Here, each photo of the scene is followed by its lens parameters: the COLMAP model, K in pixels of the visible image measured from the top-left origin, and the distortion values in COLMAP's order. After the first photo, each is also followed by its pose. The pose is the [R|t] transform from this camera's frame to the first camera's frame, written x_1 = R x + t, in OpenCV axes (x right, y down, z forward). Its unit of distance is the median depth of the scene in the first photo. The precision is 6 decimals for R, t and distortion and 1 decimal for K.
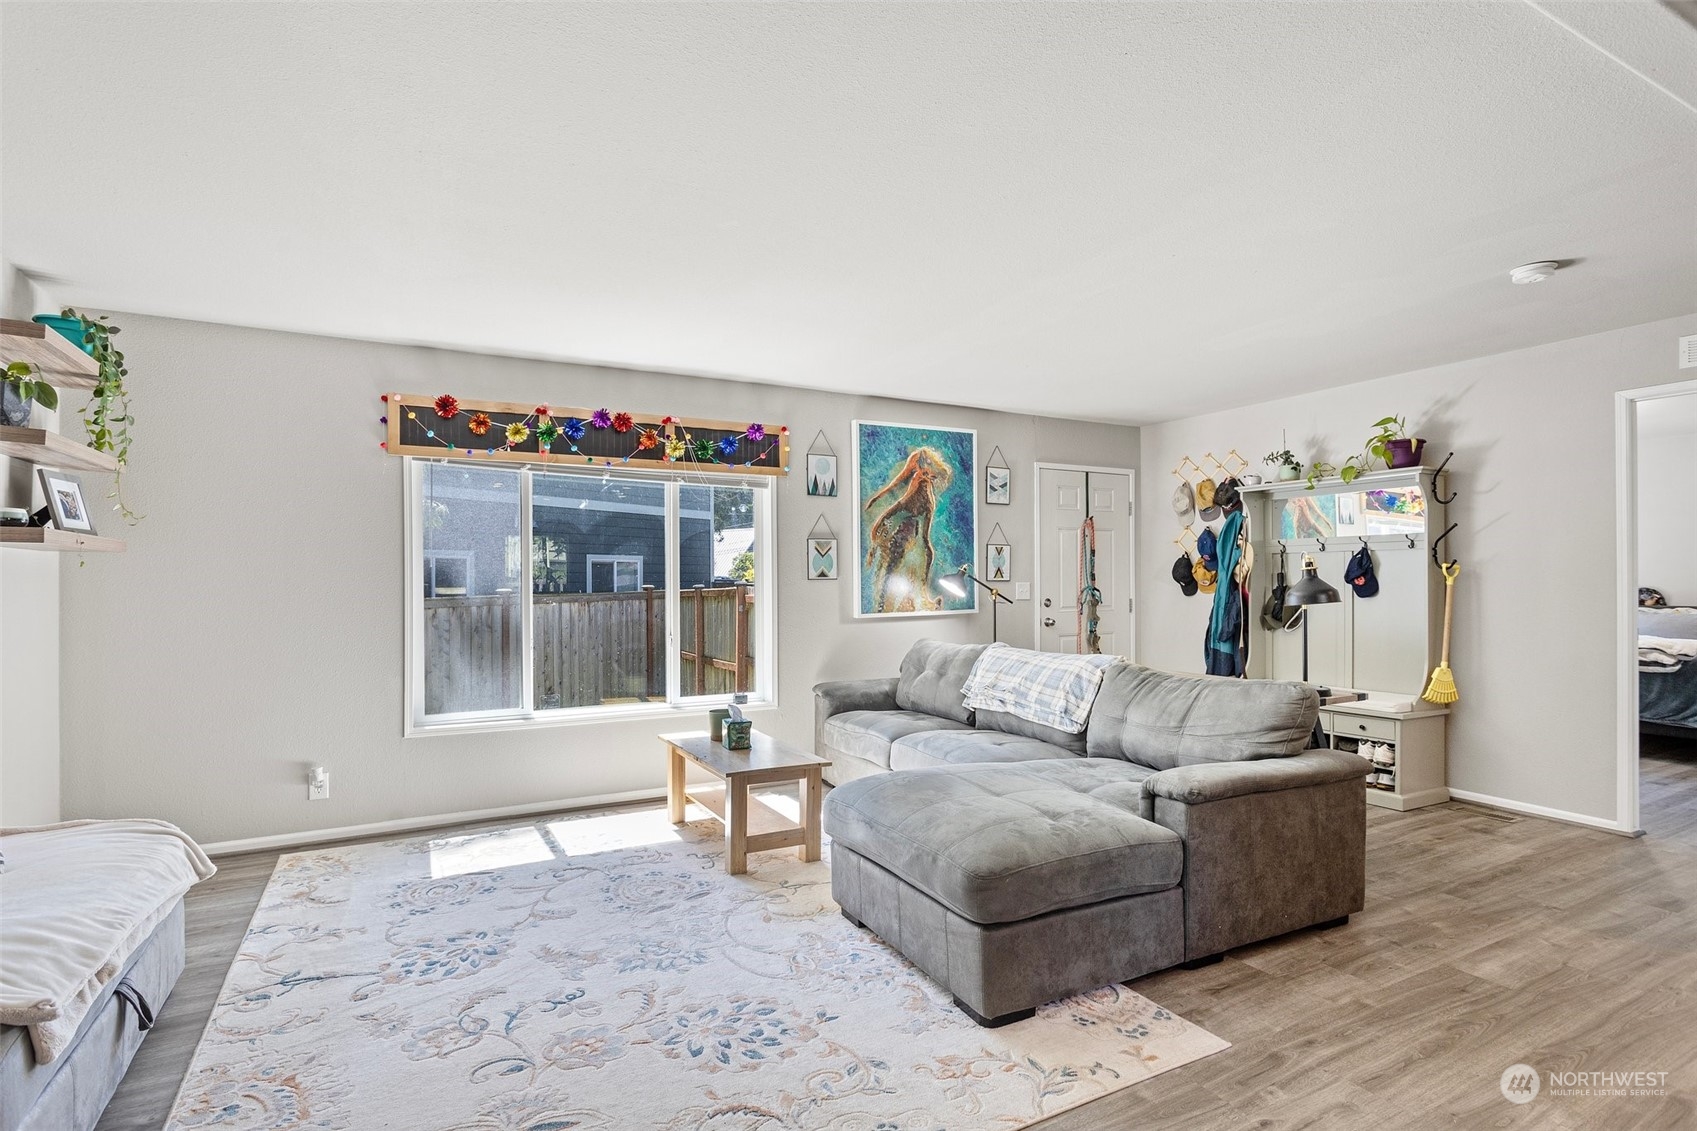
lens RADIAL K [[831.4, 0, 849.8], [0, 831.4, 586.6], [0, 0, 1]] dist [-0.004503, -0.000055]
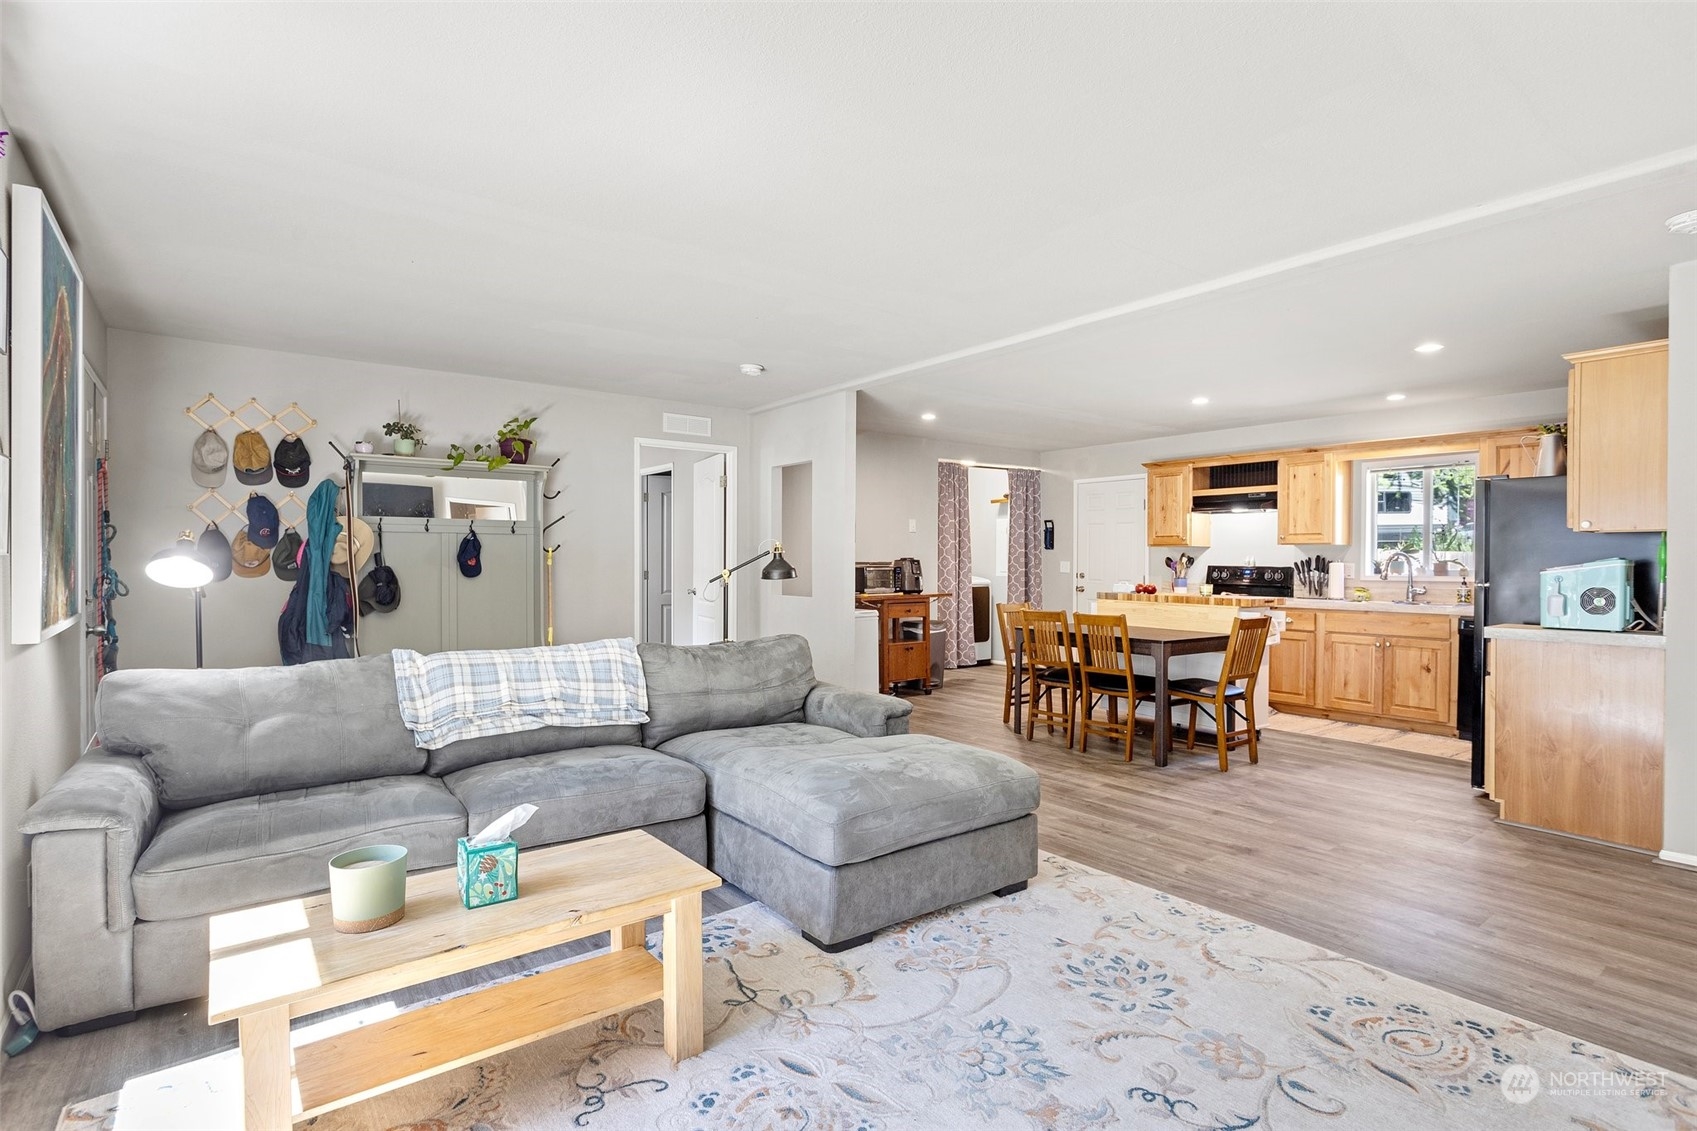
lens RADIAL K [[816.9, 0, 848.5], [0, 816.9, 565.5], [0, 0, 1]] dist [-0.004733, -0.000502]
pose [[-0.158190, 0.000763, 0.987408, -0.542699], [0.004015, 0.999992, -0.000130, -0.001004], [-0.987401, 0.003944, -0.158192, 0.727019]]
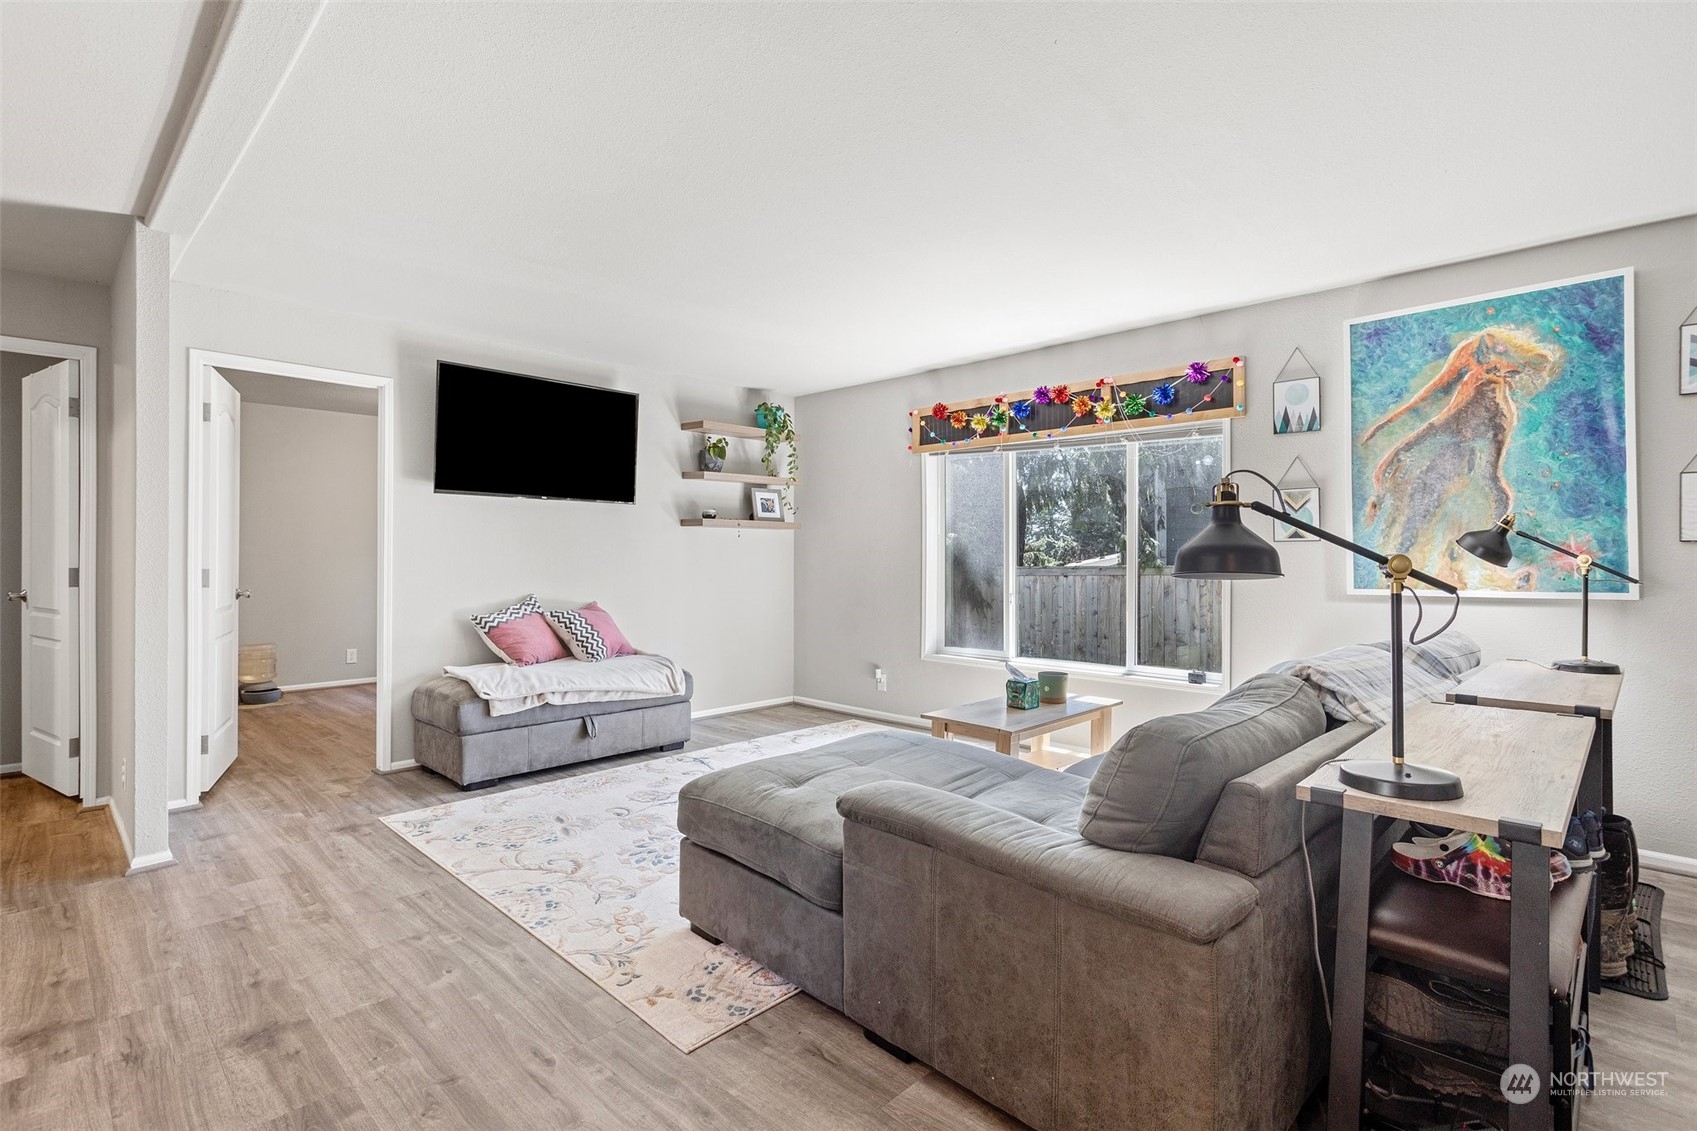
lens RADIAL K [[811.9, 0, 848.5], [0, 811.9, 565.5], [0, 0, 1]] dist [0.001853, 0.000445]
pose [[0.297645, 0.021319, -0.954438, 0.627263], [-0.007206, 0.999772, 0.020084, 0.001909], [0.954649, 0.000899, 0.297731, 0.421832]]
